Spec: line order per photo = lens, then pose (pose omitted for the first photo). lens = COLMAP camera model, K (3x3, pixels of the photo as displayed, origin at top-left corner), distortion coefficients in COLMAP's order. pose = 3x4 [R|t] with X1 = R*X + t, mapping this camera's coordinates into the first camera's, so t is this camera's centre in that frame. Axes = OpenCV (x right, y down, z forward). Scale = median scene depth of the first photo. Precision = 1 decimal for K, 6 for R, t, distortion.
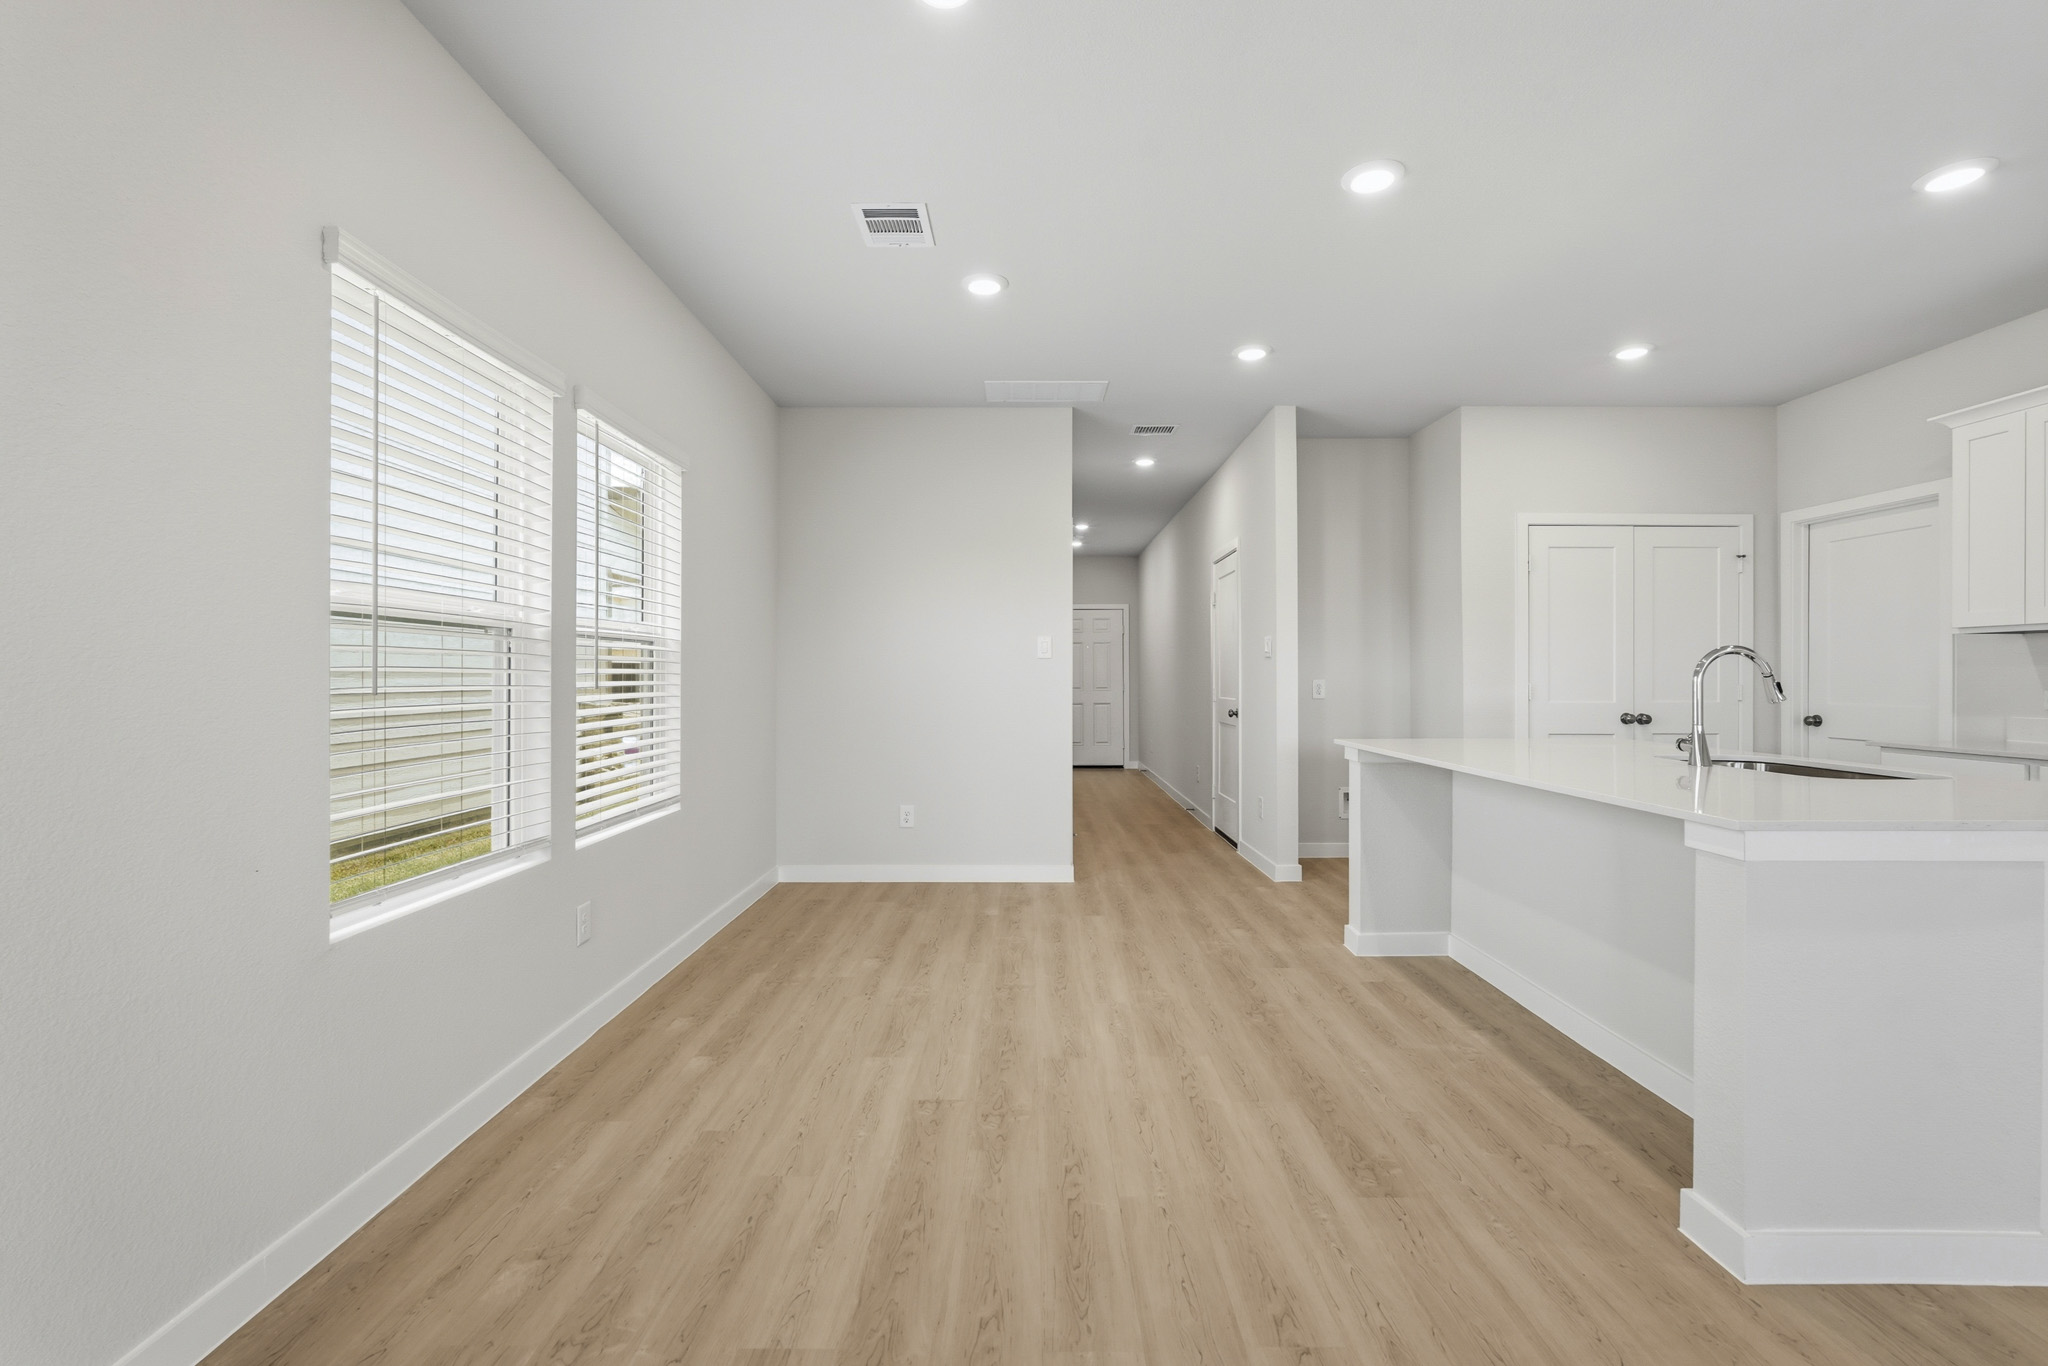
lens RADIAL K [[908.6, 0, 1016.0], [0, 908.6, 671.7], [0, 0, 1]] dist [-0.020633, 0.009598]
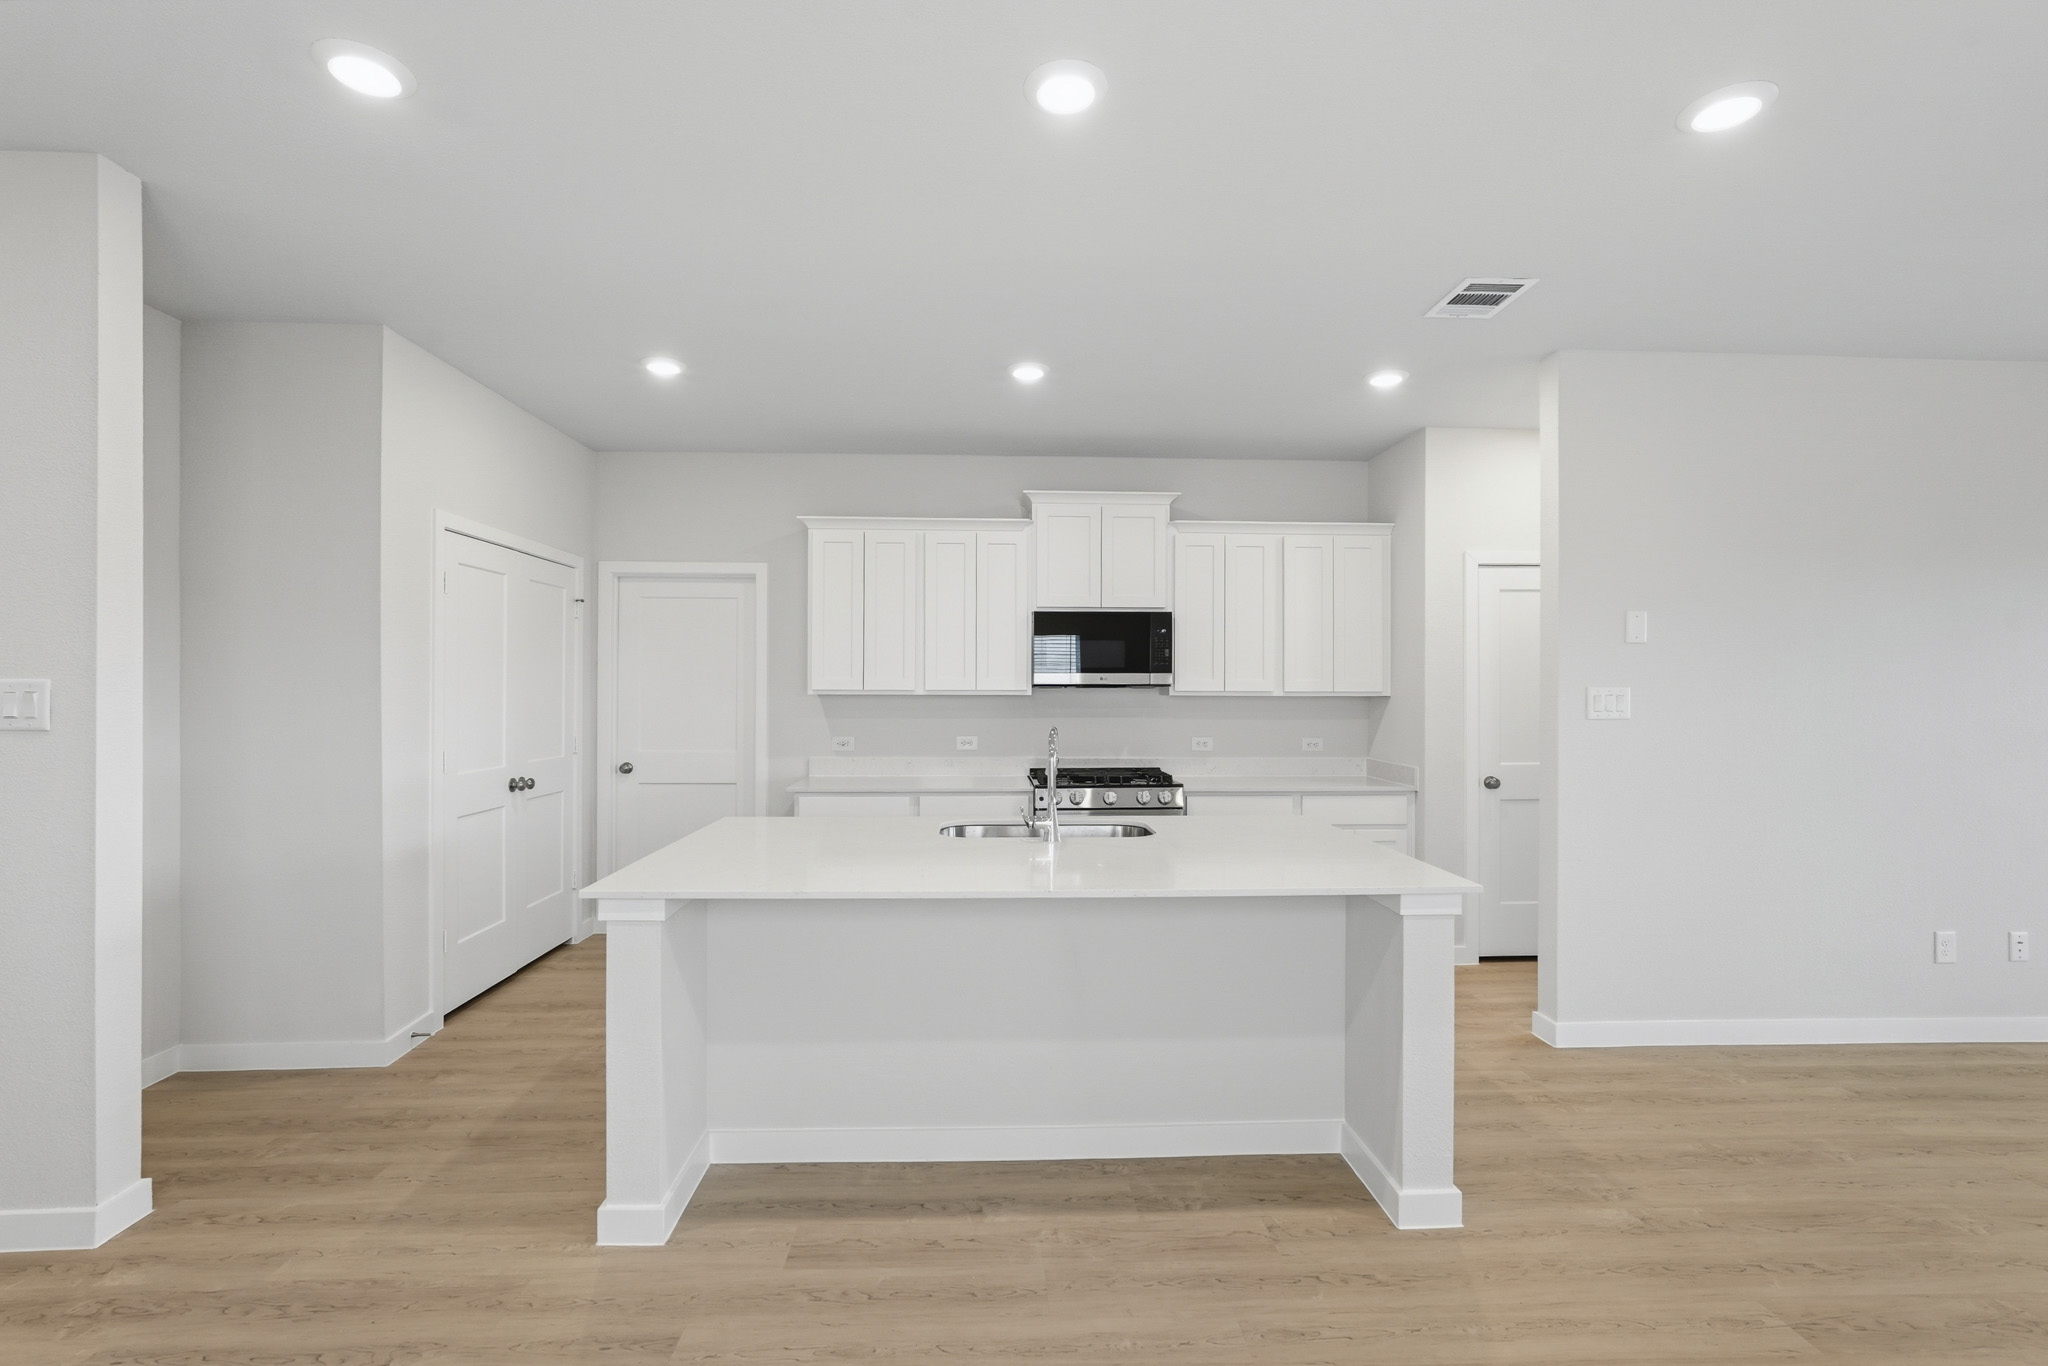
lens RADIAL K [[908.6, 0, 1018.8], [0, 908.6, 689.6], [0, 0, 1]] dist [-0.020633, 0.009598]
pose [[-0.050613, -0.004682, 0.998707, -0.225661], [-0.008303, 0.999956, 0.004267, -0.056395], [-0.998684, -0.008077, -0.050650, 0.783949]]
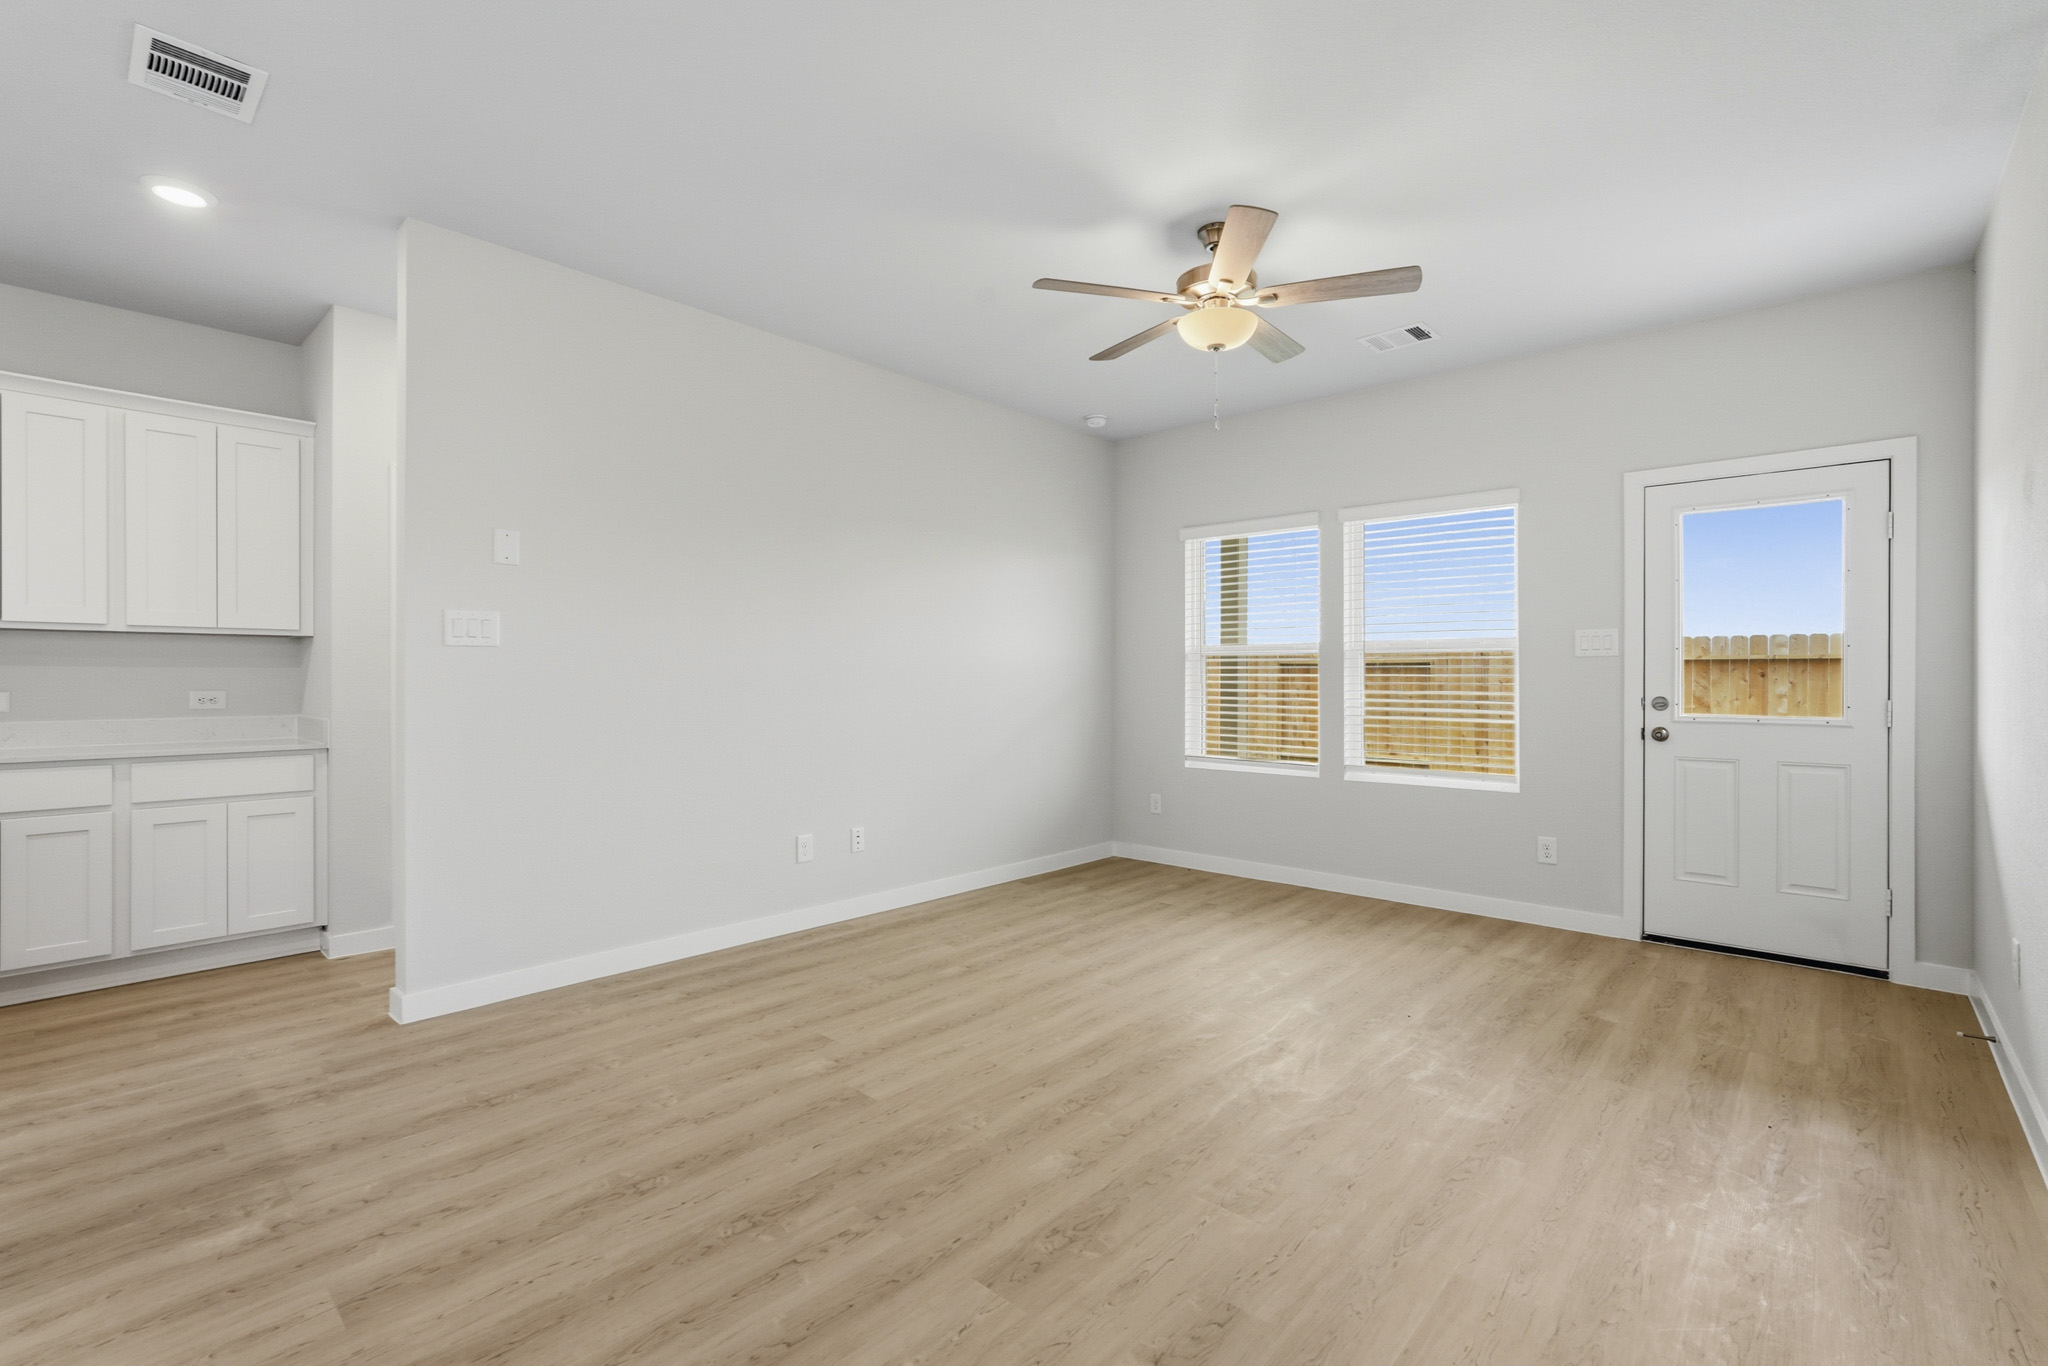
lens RADIAL K [[908.6, 0, 1022.7], [0, 908.6, 677.6], [0, 0, 1]] dist [-0.020633, 0.009598]
pose [[-0.749108, -0.000264, 0.662448, -0.269565], [-0.004287, 0.999981, -0.004449, 0.003743], [-0.662434, -0.006172, -0.749095, 0.423922]]
